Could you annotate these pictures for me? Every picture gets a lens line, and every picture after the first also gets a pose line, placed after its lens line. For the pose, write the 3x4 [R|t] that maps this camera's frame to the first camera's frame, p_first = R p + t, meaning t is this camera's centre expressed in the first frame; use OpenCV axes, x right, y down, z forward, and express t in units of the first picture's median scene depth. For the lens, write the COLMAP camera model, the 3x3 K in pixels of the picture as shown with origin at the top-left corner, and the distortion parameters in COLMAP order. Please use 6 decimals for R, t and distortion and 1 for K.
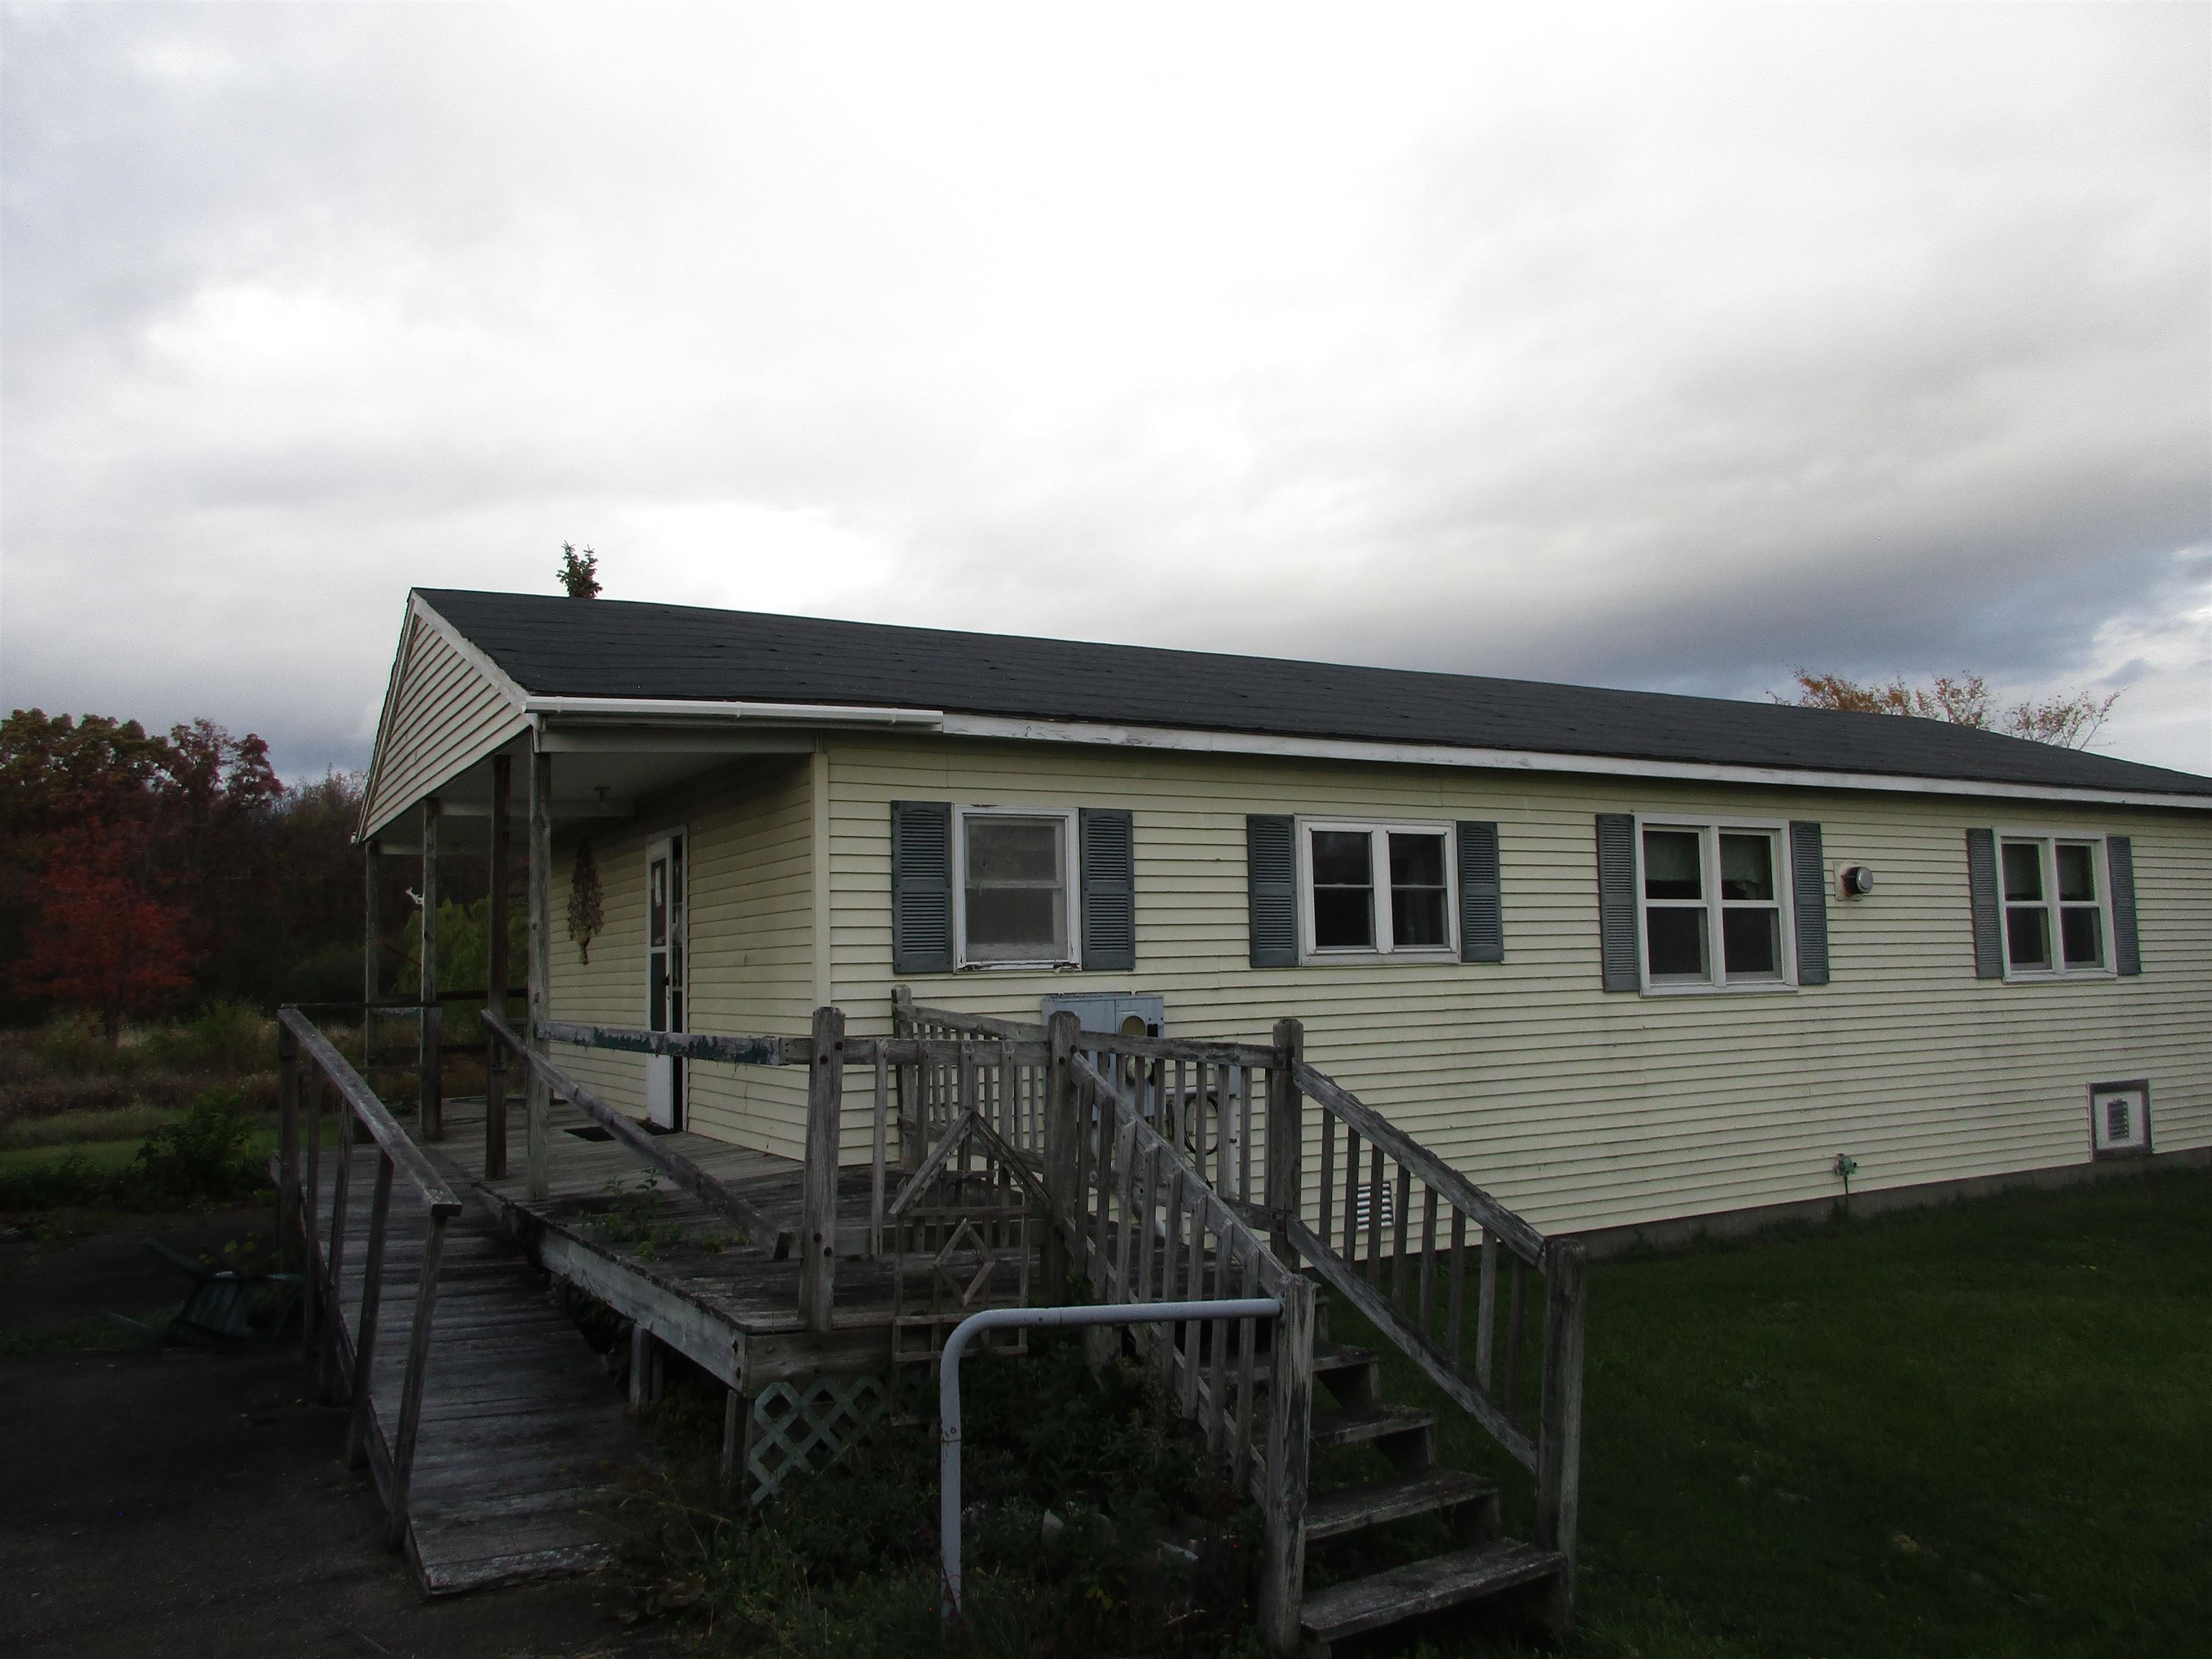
lens RADIAL K [[1644.0, 0, 1103.3], [0, 1644.0, 819.7], [0, 0, 1]] dist [-0.005514, -0.001706]
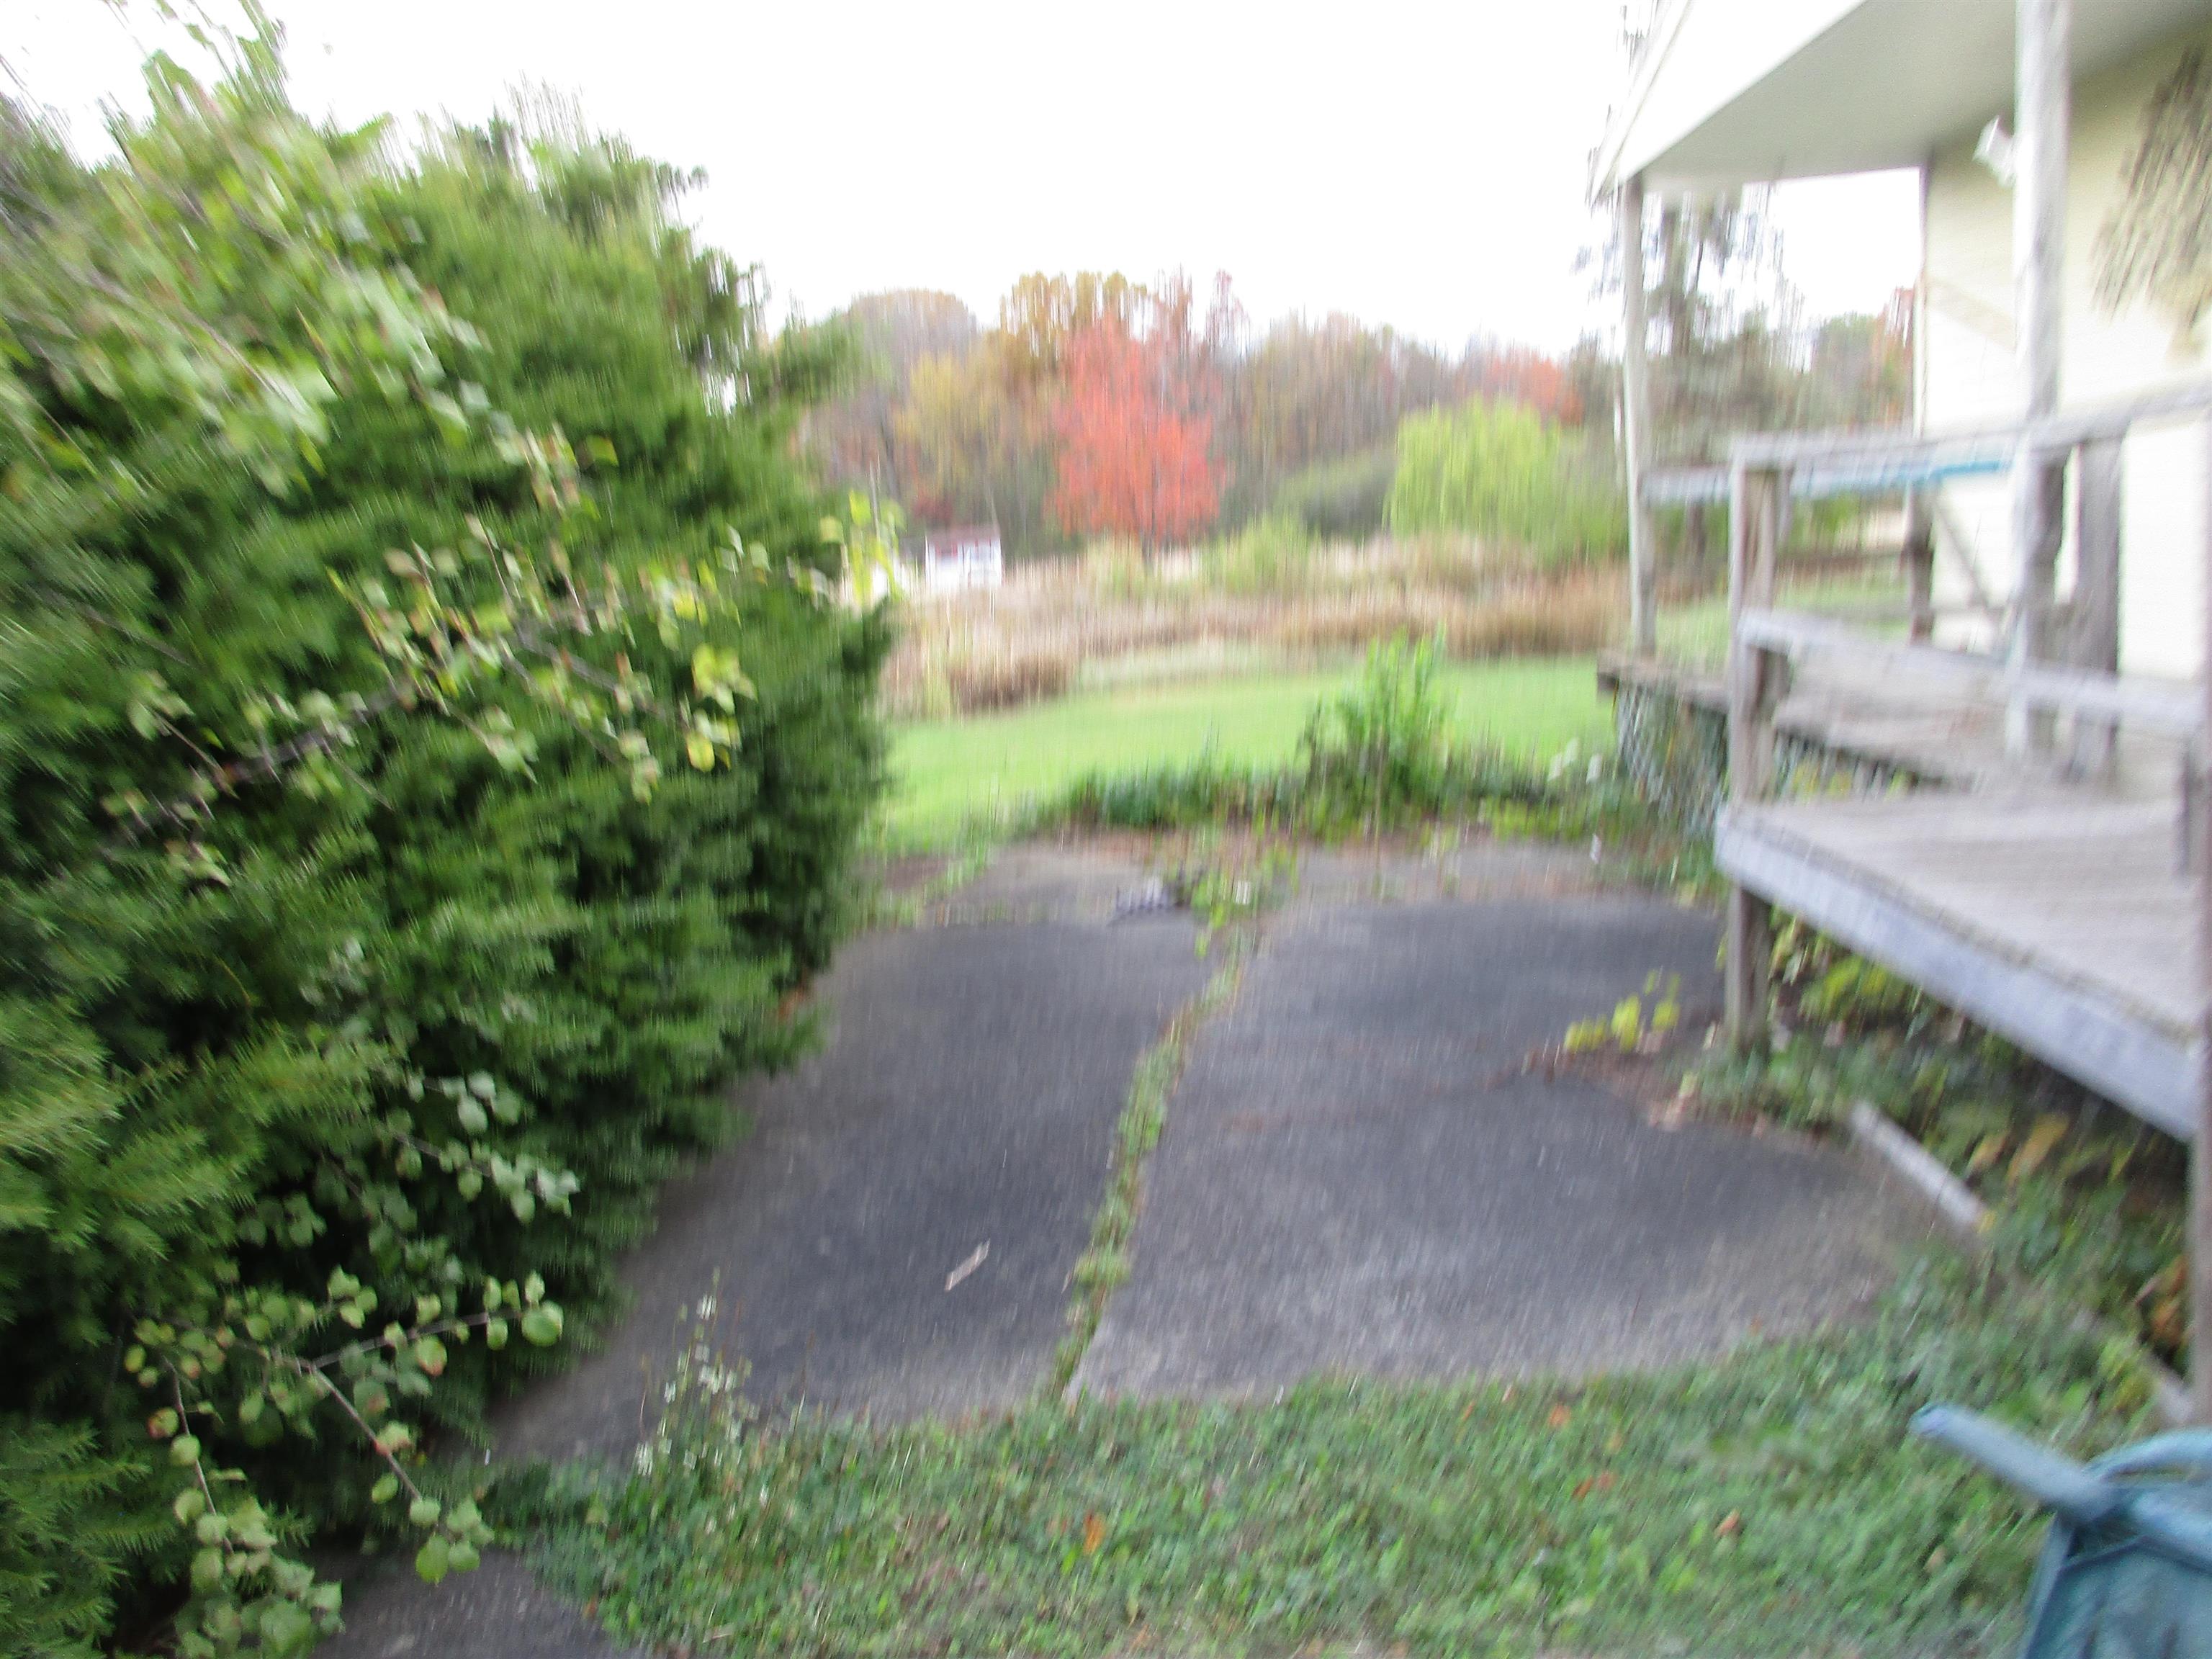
lens RADIAL K [[1644.0, 0, 1109.5], [0, 1644.0, 826.8], [0, 0, 1]] dist [-0.005514, -0.001706]
pose [[0.853786, 0.055449, -0.517663, -0.162021], [0.096716, 0.960112, 0.262357, 0.032196], [0.511562, -0.274063, 0.814367, 0.223526]]
